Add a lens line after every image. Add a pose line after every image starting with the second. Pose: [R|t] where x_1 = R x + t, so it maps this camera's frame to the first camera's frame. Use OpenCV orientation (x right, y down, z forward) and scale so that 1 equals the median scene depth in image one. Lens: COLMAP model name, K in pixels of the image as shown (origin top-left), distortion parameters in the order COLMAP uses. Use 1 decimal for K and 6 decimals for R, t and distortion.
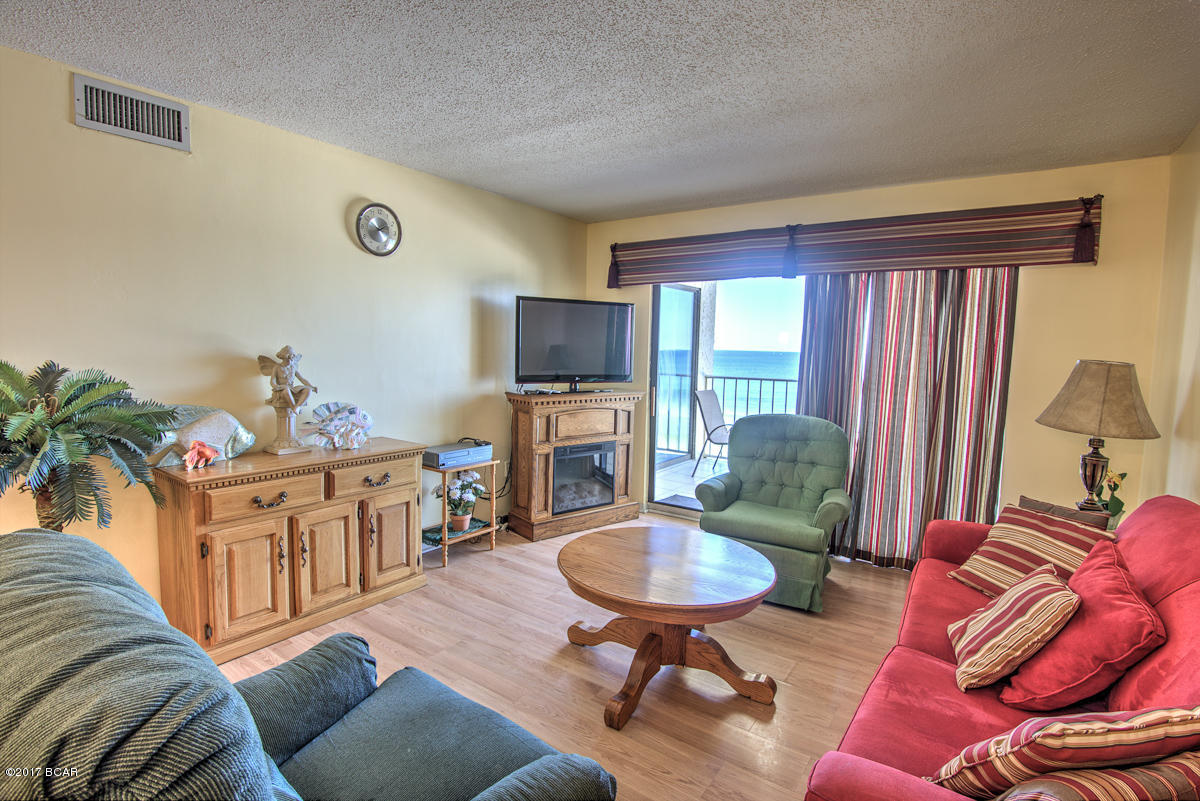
lens RADIAL K [[581.2, 0, 600.0], [0, 581.2, 400.5], [0, 0, 1]] dist [-0.025220, 0.000038]
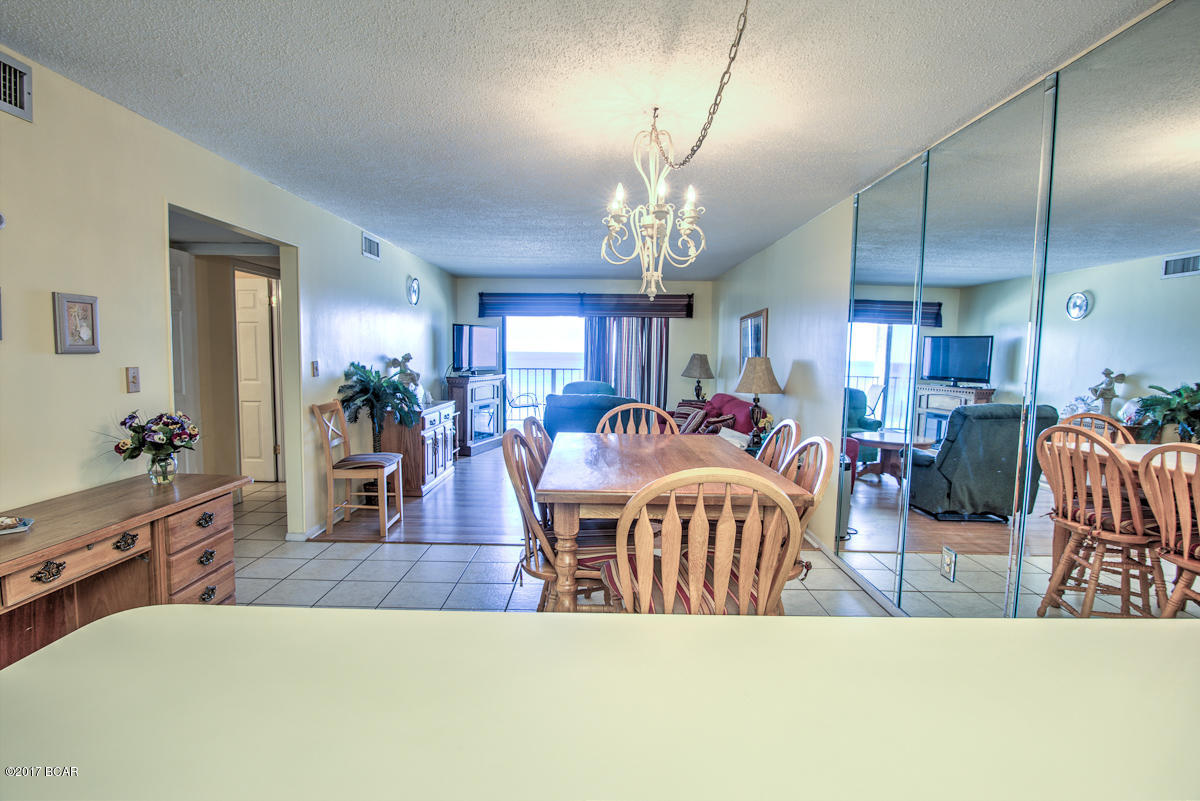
lens RADIAL K [[581.2, 0, 600.0], [0, 581.2, 400.5], [0, 0, 1]] dist [-0.025220, 0.000038]
pose [[0.815638, -0.061836, 0.575249, -1.085439], [0.058861, 0.997982, 0.023820, 0.058620], [-0.575561, 0.014431, 0.817632, -0.986558]]
